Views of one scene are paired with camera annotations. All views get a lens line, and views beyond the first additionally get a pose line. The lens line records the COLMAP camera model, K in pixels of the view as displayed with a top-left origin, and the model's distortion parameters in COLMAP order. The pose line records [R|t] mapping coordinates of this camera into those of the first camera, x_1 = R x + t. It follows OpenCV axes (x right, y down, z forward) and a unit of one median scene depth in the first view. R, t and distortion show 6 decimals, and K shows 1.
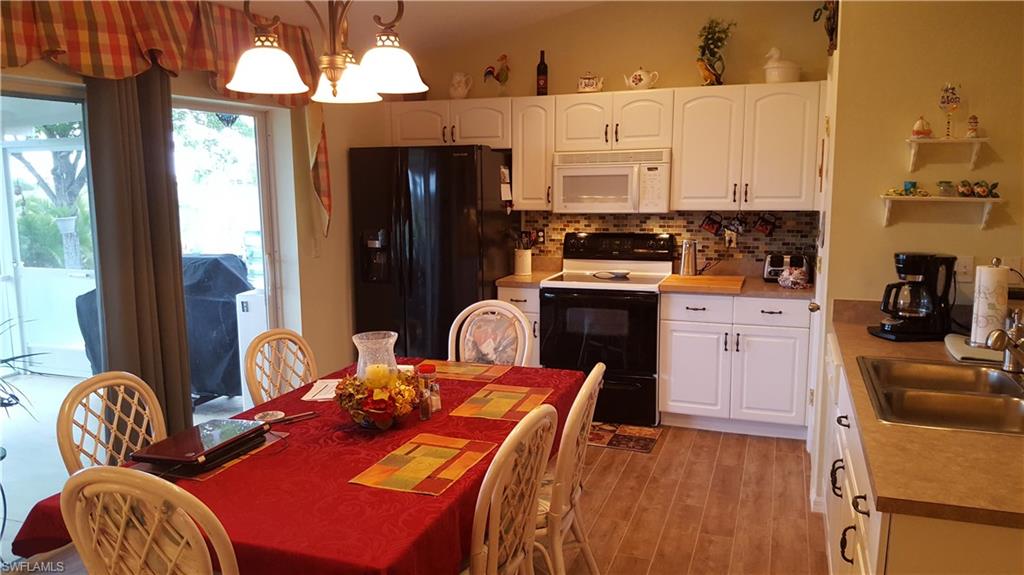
lens RADIAL K [[767.8, 0, 501.6], [0, 767.8, 307.6], [0, 0, 1]] dist [0.080059, -0.172429]
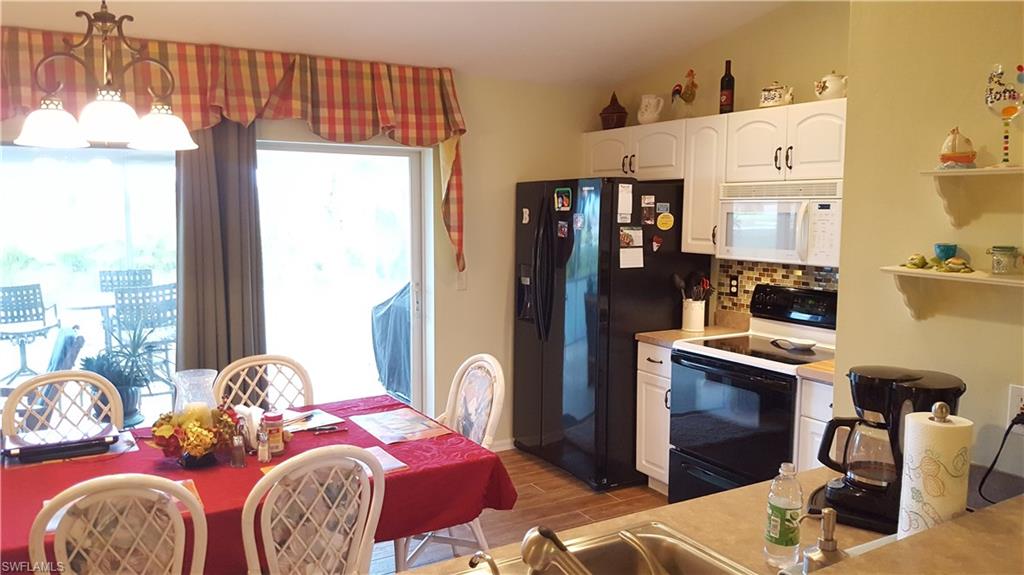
lens RADIAL K [[767.8, 0, 496.9], [0, 767.8, 301.6], [0, 0, 1]] dist [0.080059, -0.172429]
pose [[0.771831, 0.089397, -0.629512, 0.432522], [-0.112437, 0.993654, 0.003253, -0.058824], [0.625808, 0.068270, 0.776984, 0.247041]]
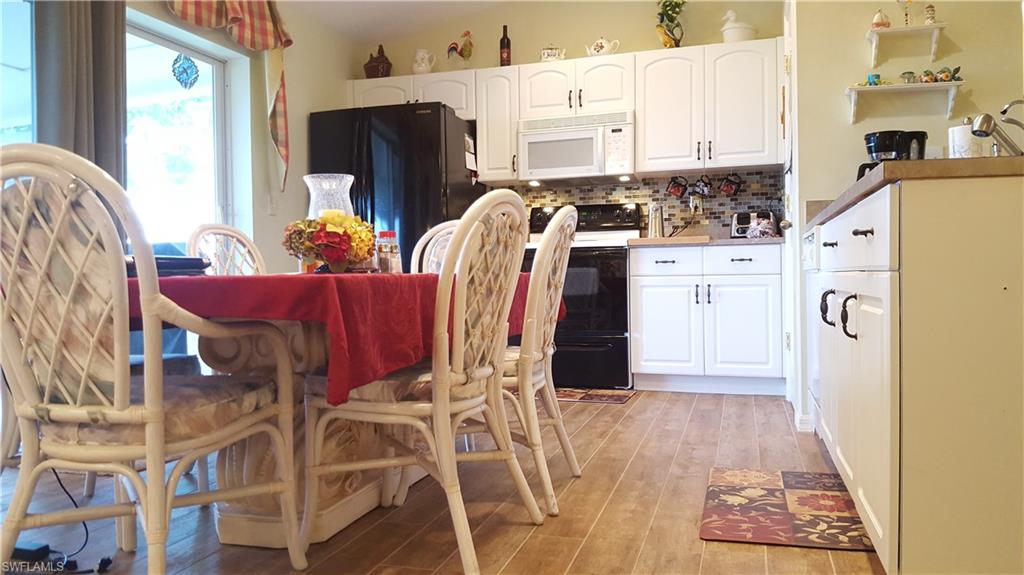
lens RADIAL K [[767.8, 0, 507.3], [0, 767.8, 294.7], [0, 0, 1]] dist [0.080059, -0.172429]
pose [[0.998515, -0.004200, 0.054319, -0.001052], [0.011902, 0.989758, -0.142258, 0.174057], [-0.053165, 0.142694, 0.988338, 0.051004]]
